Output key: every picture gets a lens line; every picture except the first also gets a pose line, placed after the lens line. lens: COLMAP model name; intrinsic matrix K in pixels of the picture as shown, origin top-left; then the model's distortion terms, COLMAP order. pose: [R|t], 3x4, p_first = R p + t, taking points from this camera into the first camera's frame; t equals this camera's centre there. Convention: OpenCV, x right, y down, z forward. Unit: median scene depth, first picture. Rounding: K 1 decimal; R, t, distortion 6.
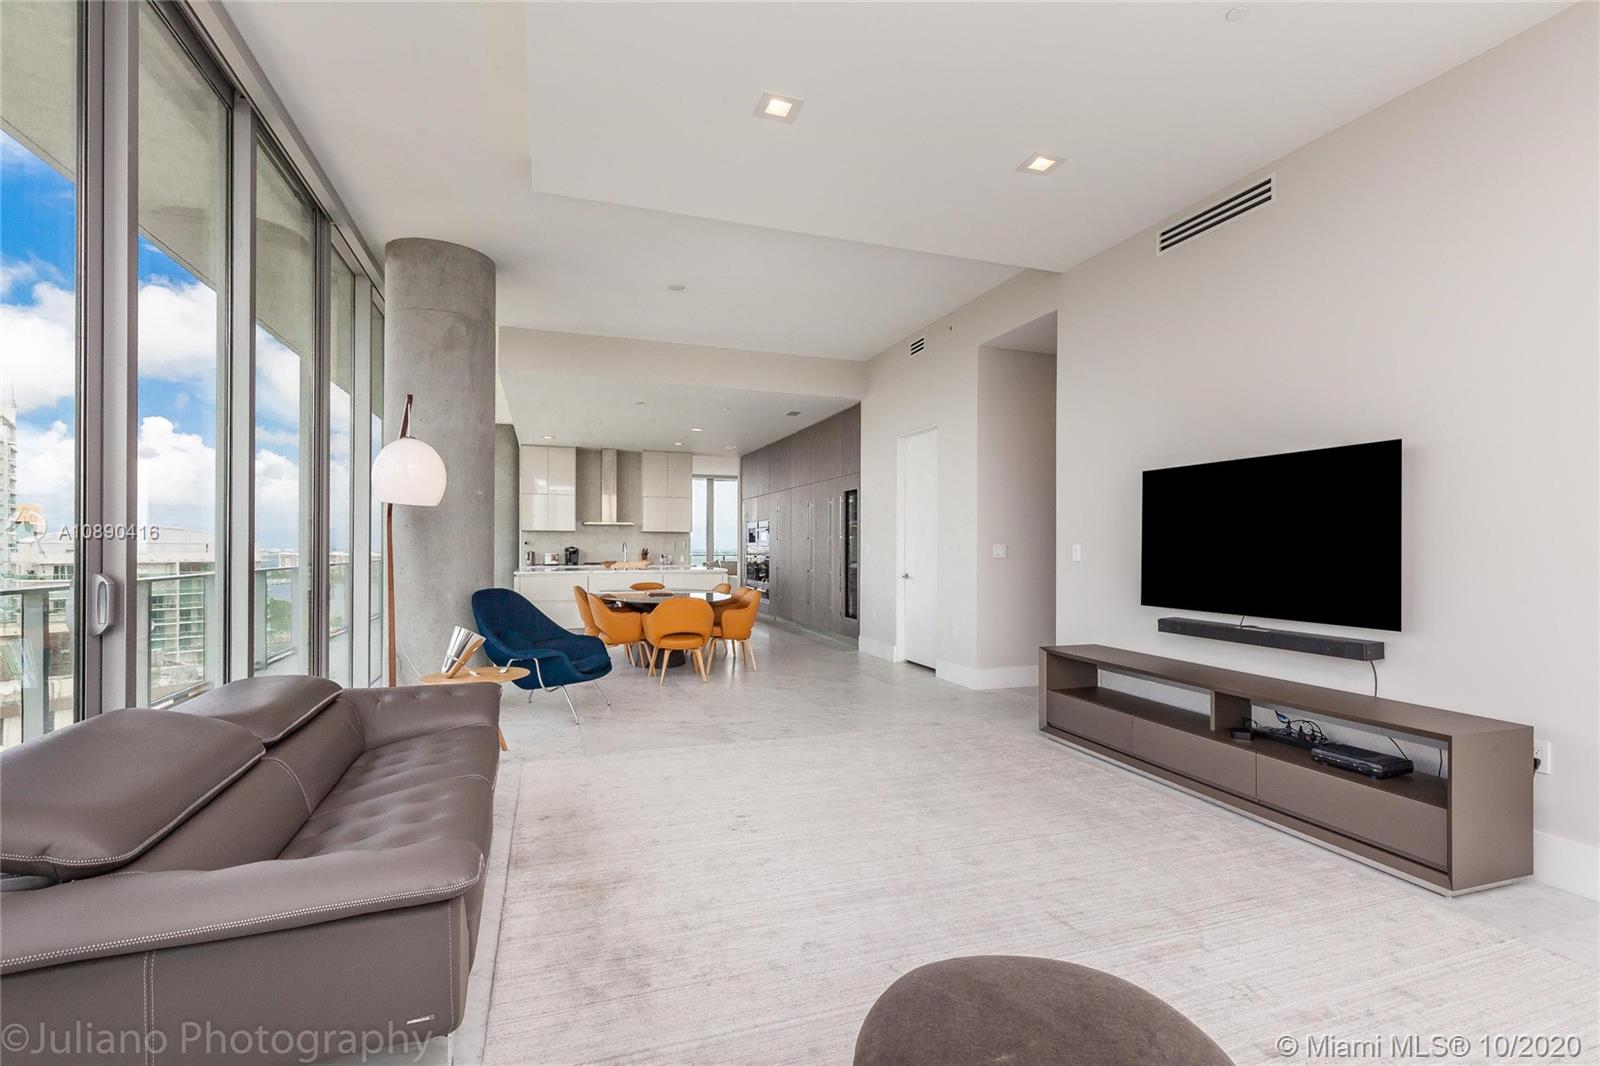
lens RADIAL K [[729.4, 0, 809.2], [0, 729.4, 543.5], [0, 0, 1]] dist [0.005432, 0.000340]
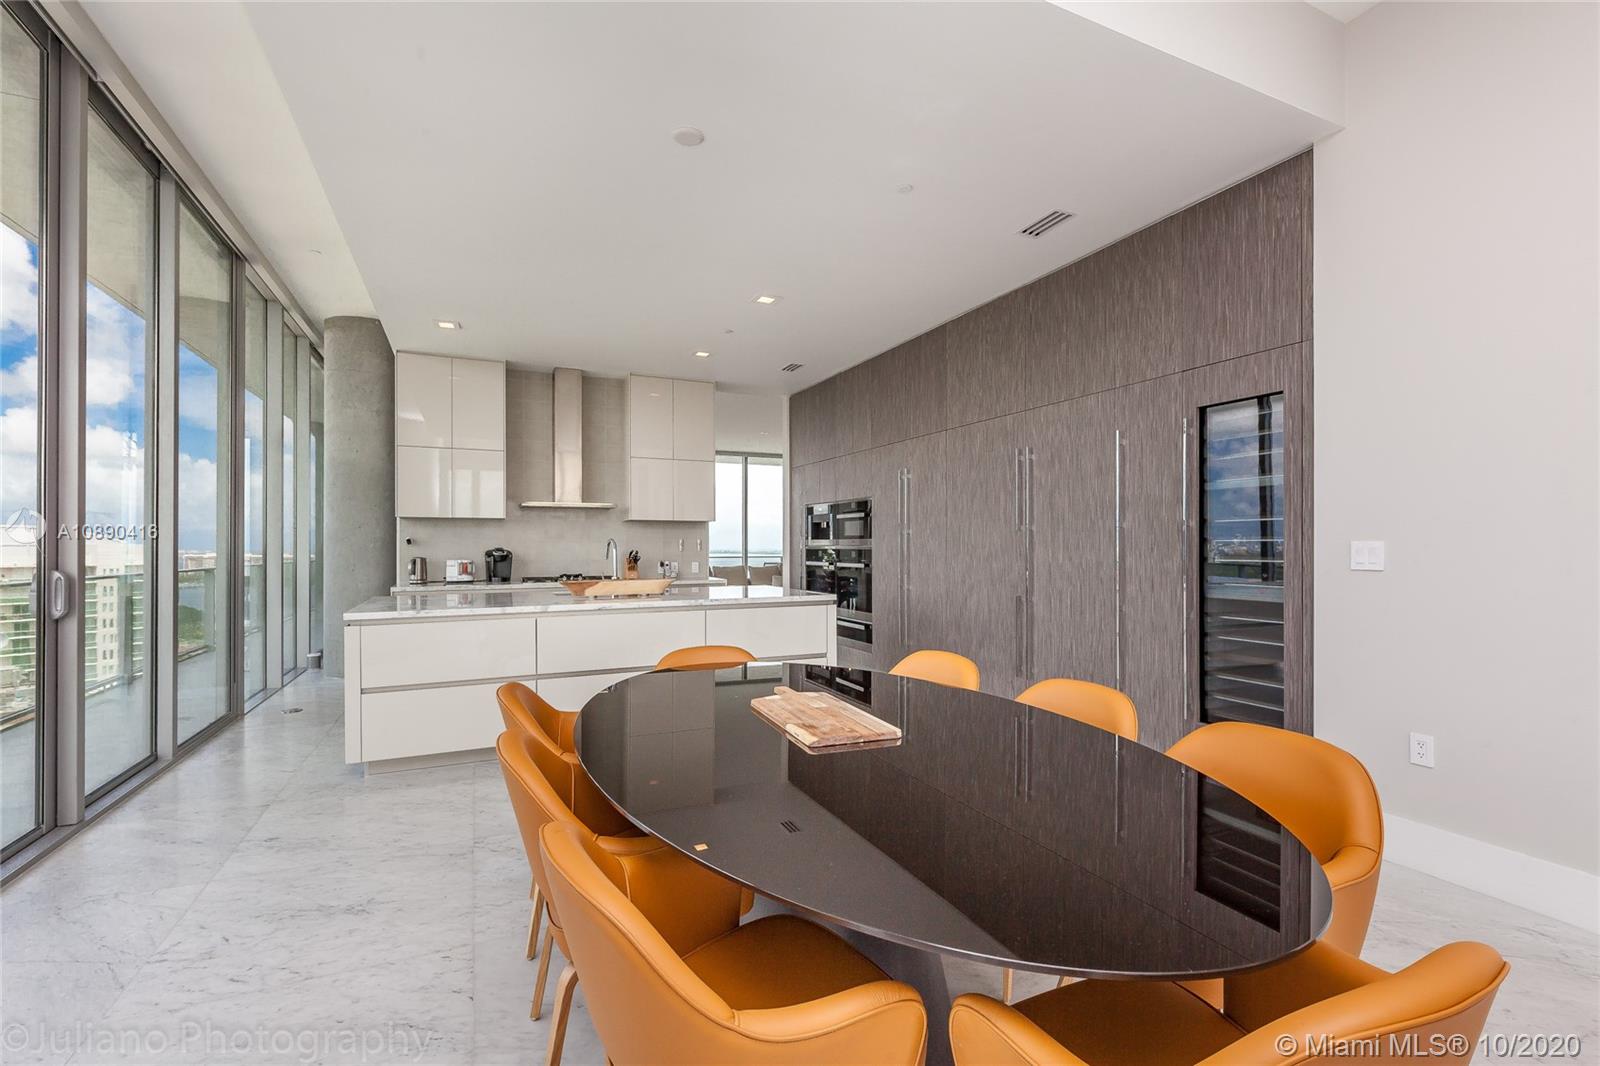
lens RADIAL K [[719.2, 0, 810.4], [0, 719.2, 540.8], [0, 0, 1]] dist [0.000984, 0.000220]
pose [[0.995943, -0.004206, 0.089883, -0.344641], [0.004403, 0.999988, -0.001990, 0.002734], [-0.089874, 0.002378, 0.995950, 1.080058]]
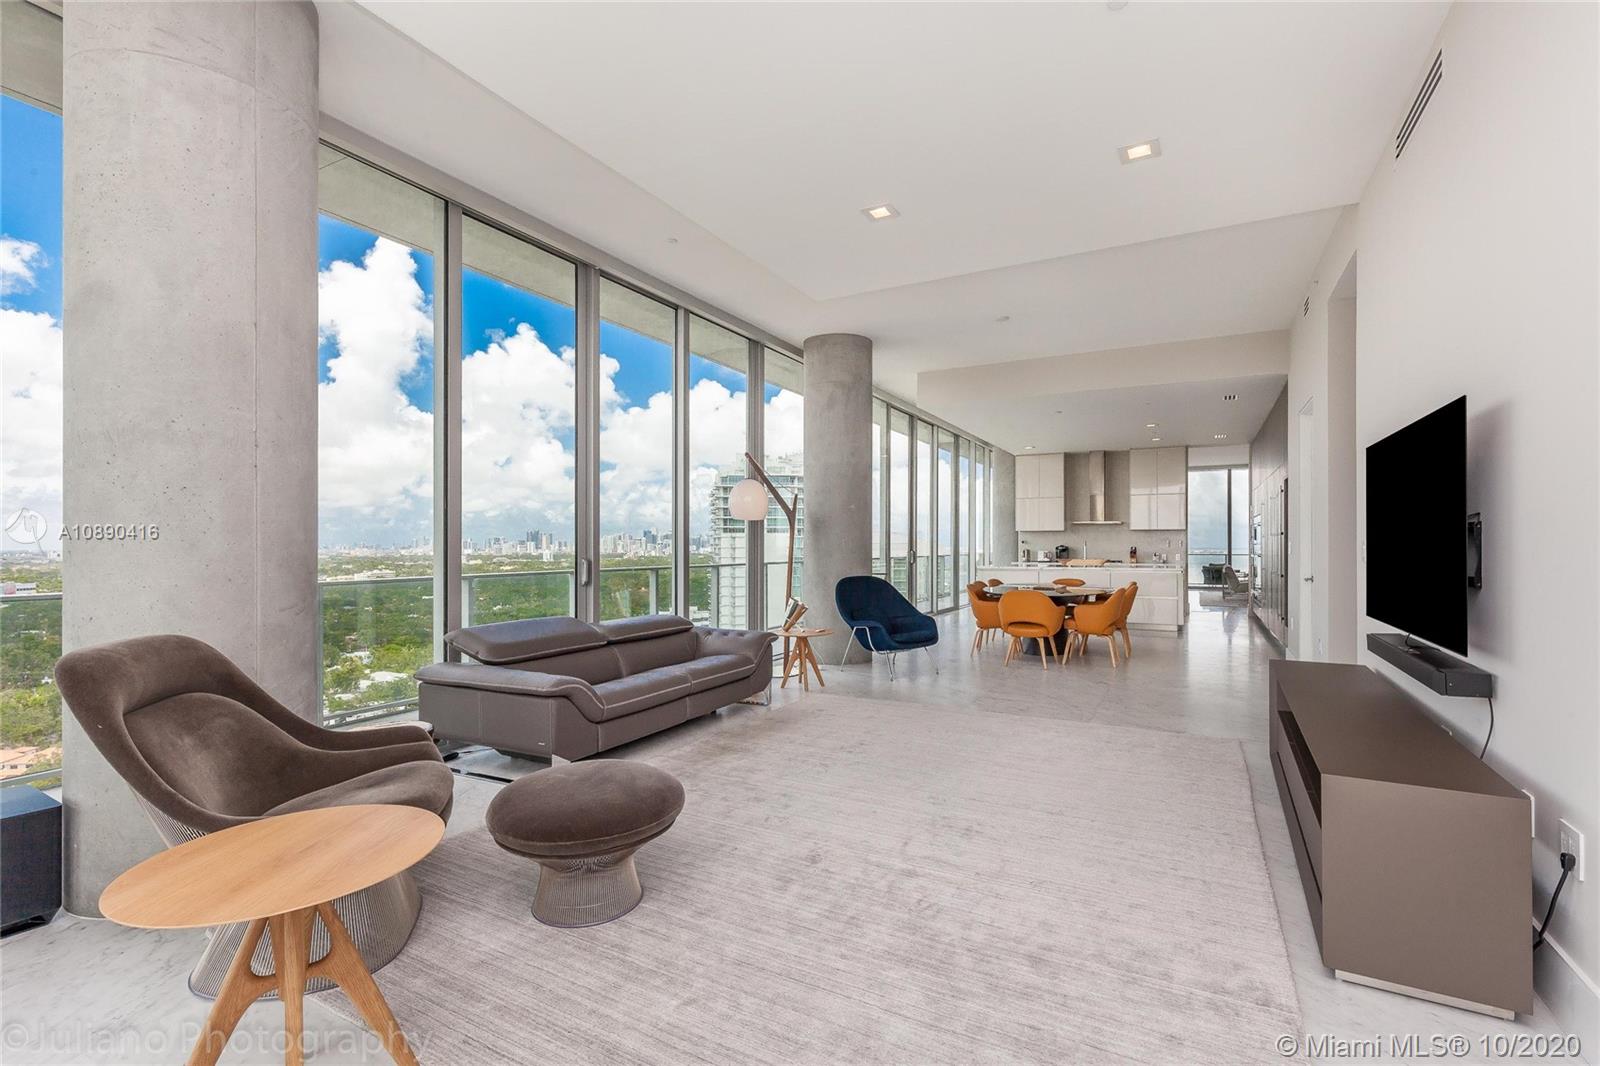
lens RADIAL K [[719.2, 0, 810.4], [0, 719.2, 540.8], [0, 0, 1]] dist [0.000984, 0.000220]
pose [[0.670816, -0.007581, -0.741585, 0.515124], [0.006136, 0.999970, -0.004672, 0.001331], [0.741598, -0.001416, 0.670843, 0.021065]]
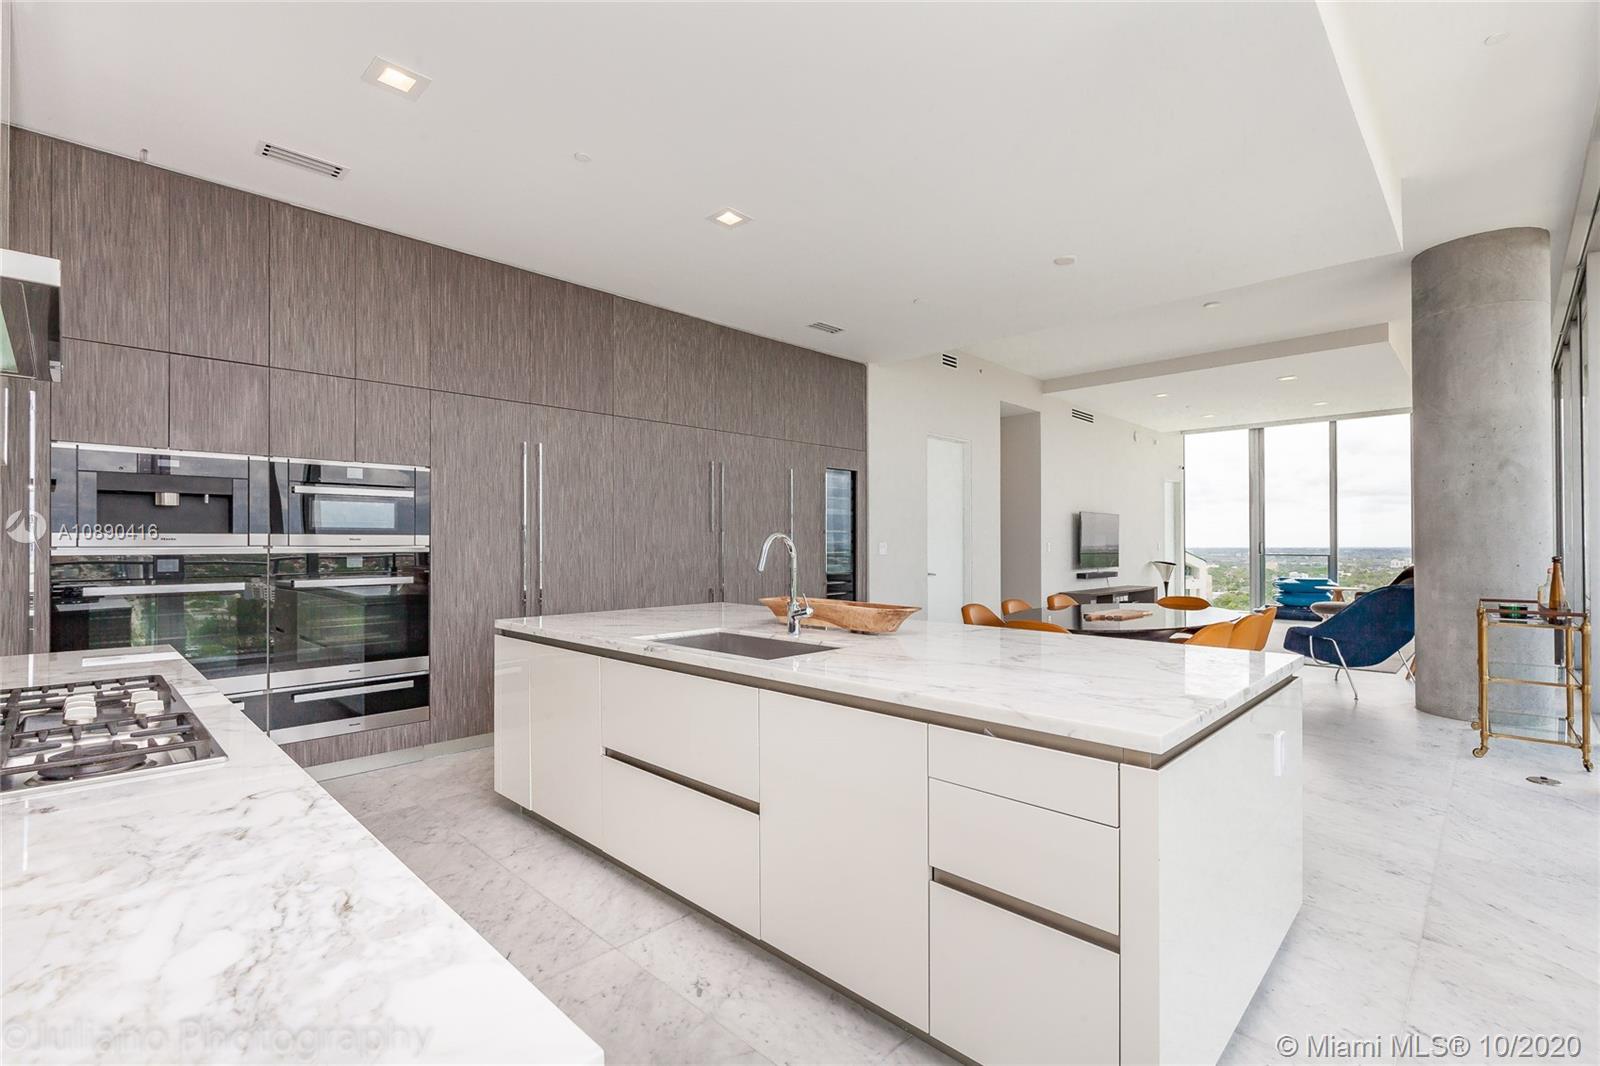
lens RADIAL K [[719.2, 0, 810.4], [0, 719.2, 540.8], [0, 0, 1]] dist [0.000984, 0.000220]
pose [[-0.441742, 0.004811, 0.897129, -0.983919], [-0.000359, 0.999985, -0.005539, 0.007262], [-0.897142, -0.002769, -0.441733, 2.259009]]
